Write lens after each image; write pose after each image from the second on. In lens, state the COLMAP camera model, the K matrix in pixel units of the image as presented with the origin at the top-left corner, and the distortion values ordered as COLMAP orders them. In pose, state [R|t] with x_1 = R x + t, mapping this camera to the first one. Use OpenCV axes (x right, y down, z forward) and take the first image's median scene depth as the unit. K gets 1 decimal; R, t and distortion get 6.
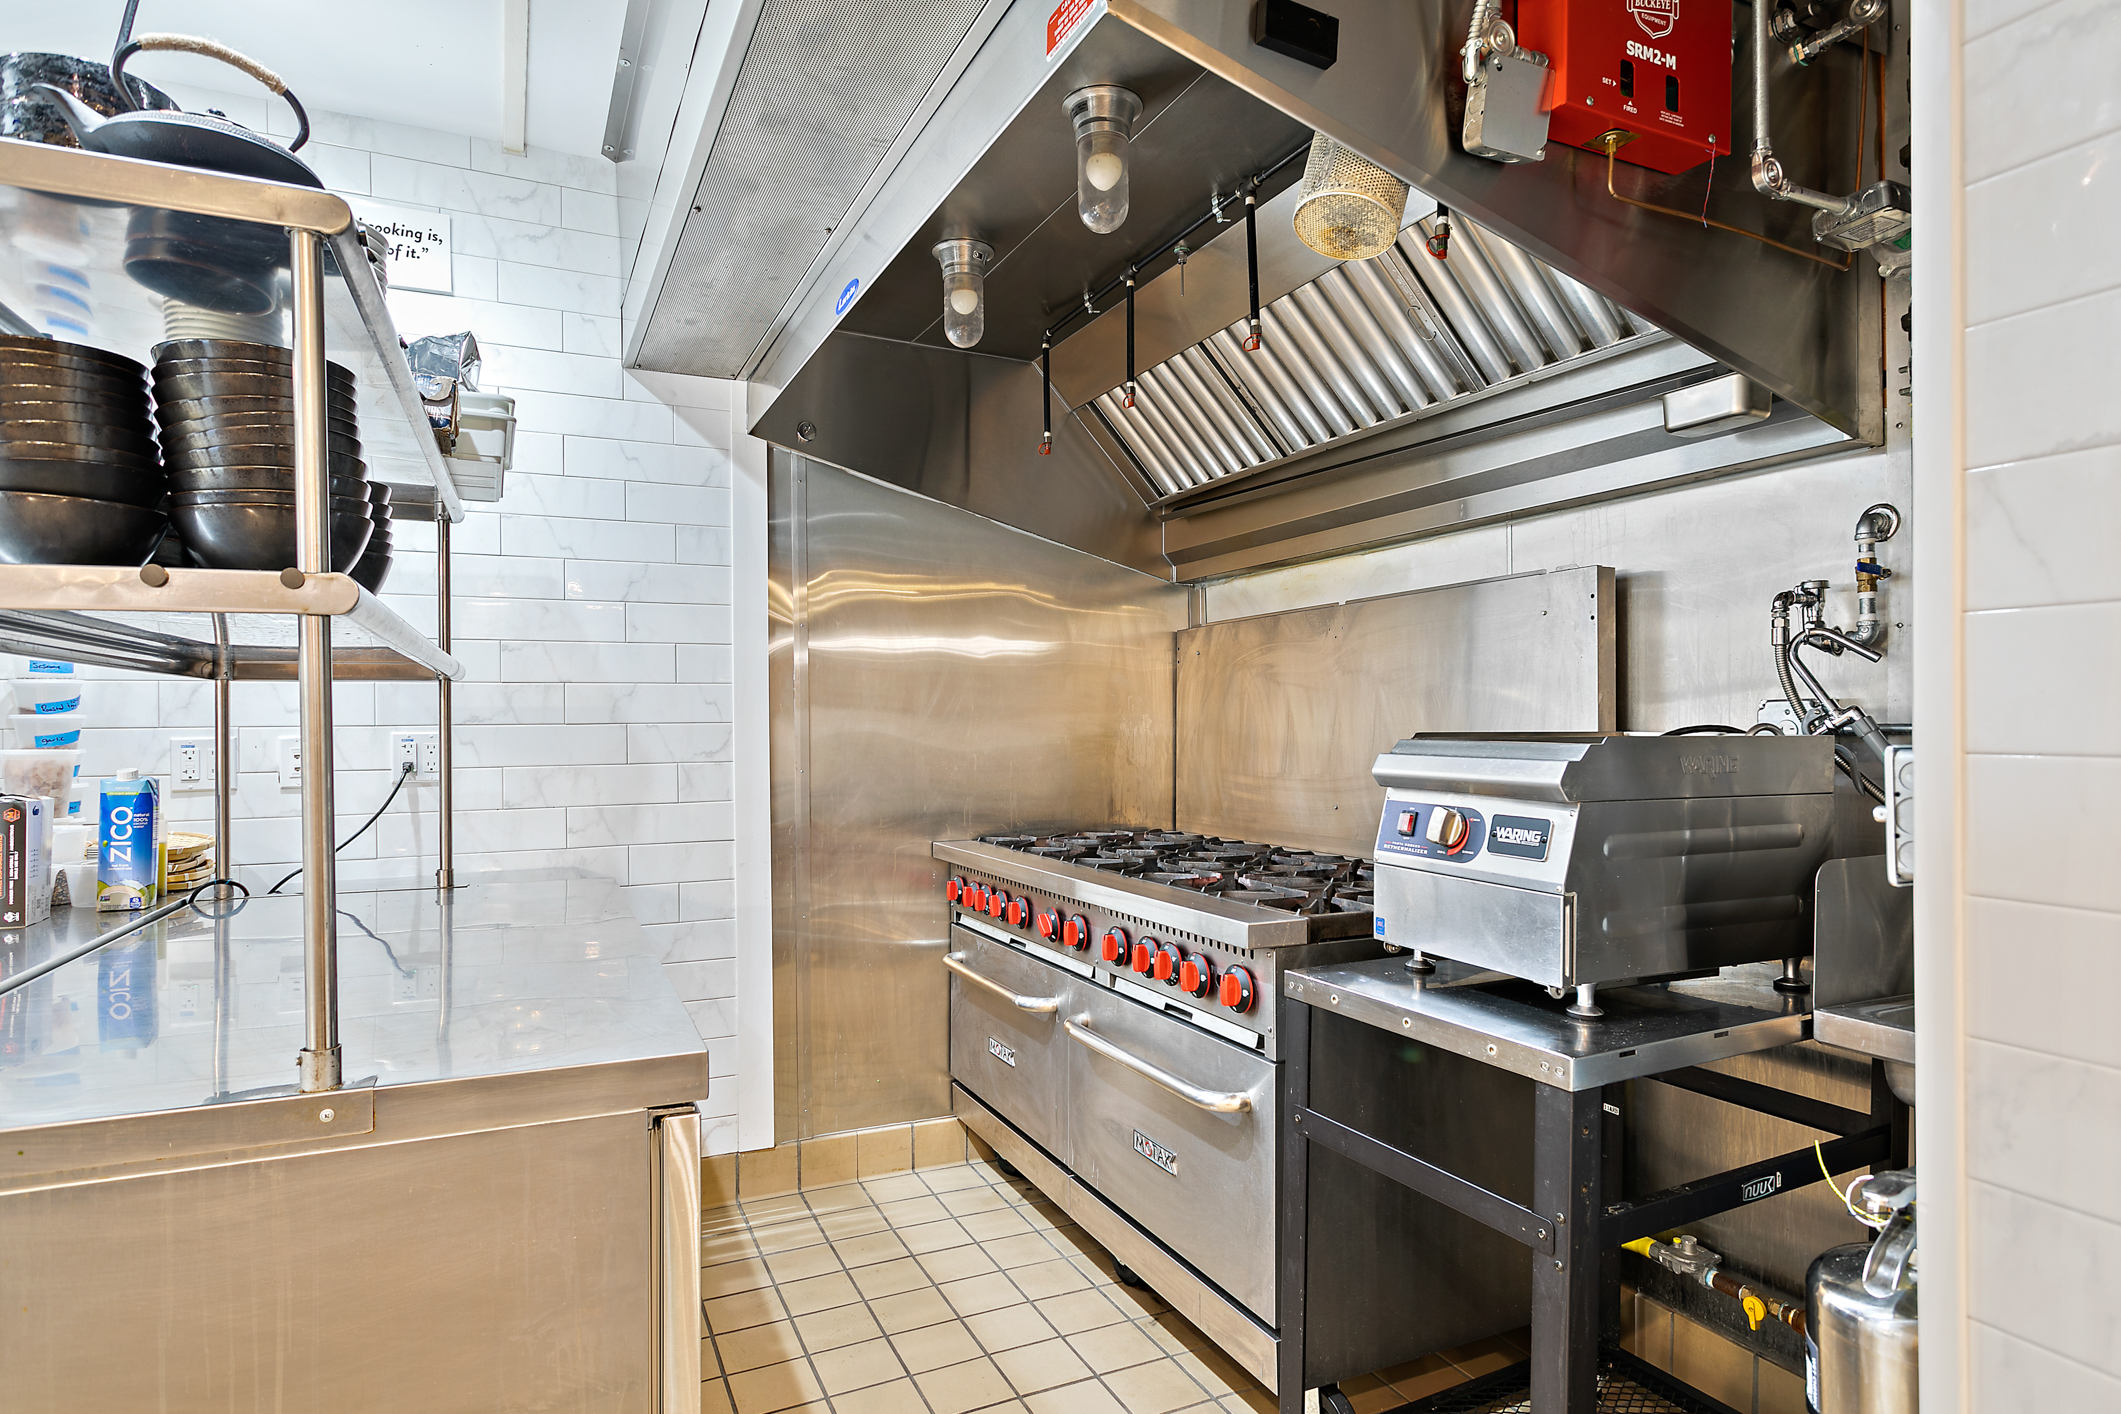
lens RADIAL K [[1158.2, 0, 1063.6], [0, 1158.2, 709.8], [0, 0, 1]] dist [-0.001719, 0.000740]
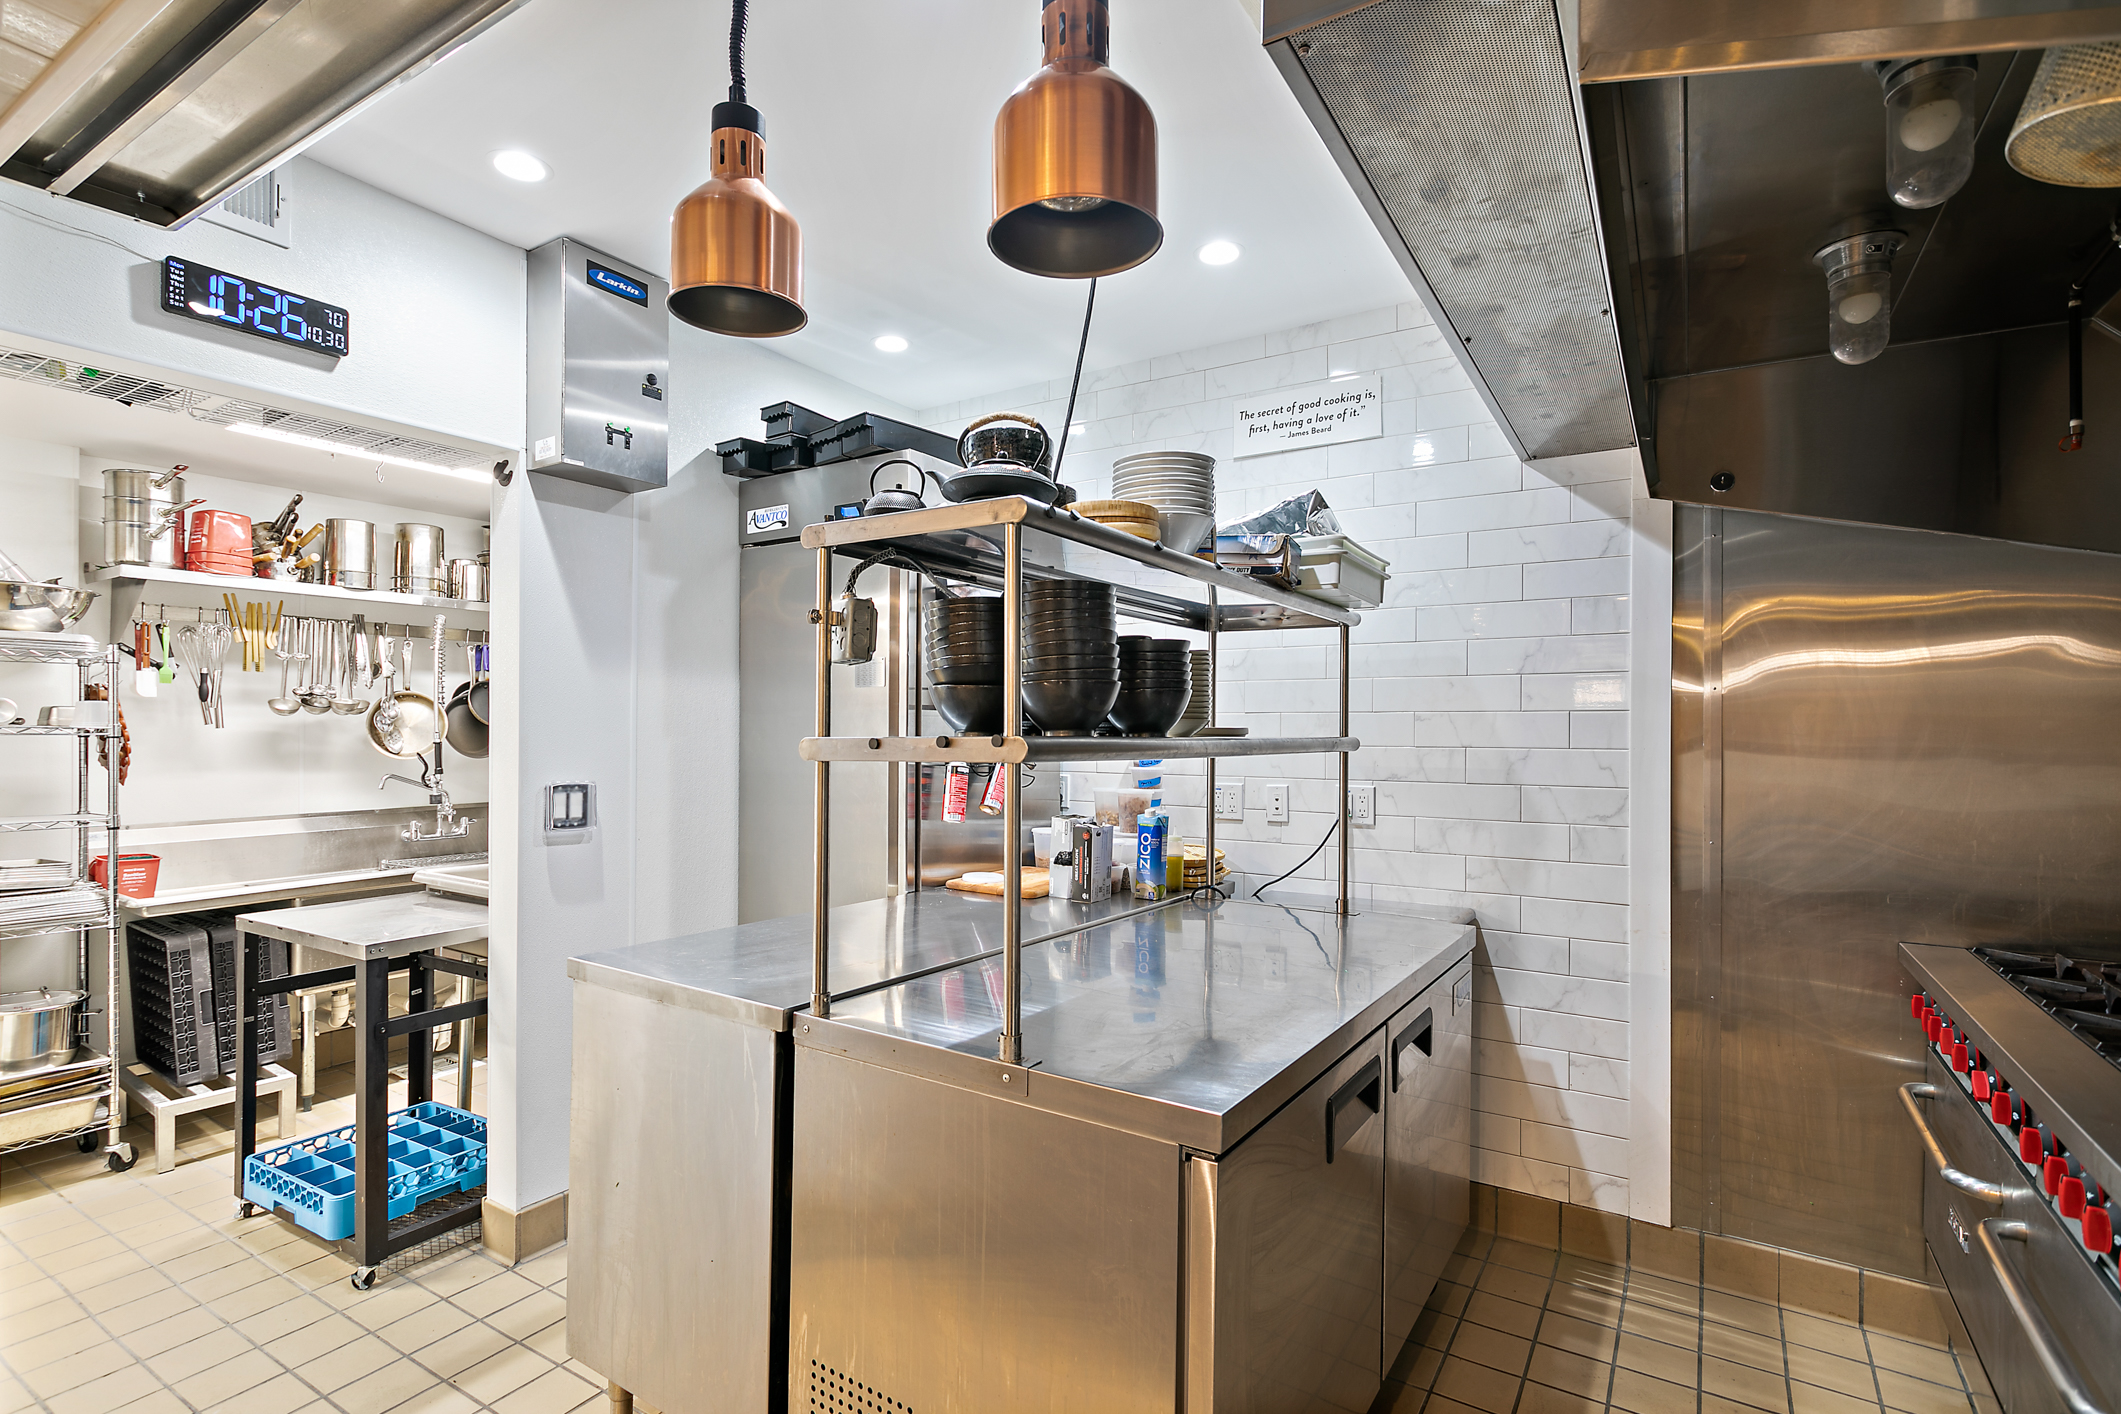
lens RADIAL K [[1023.7, 0, 1064.2], [0, 1023.7, 714.2], [0, 0, 1]] dist [0.003316, -0.000287]
pose [[0.534378, 0.000616, -0.845246, 0.221079], [-0.001980, 0.999998, -0.000523, -0.055930], [0.845243, 0.001953, 0.534378, 0.115843]]
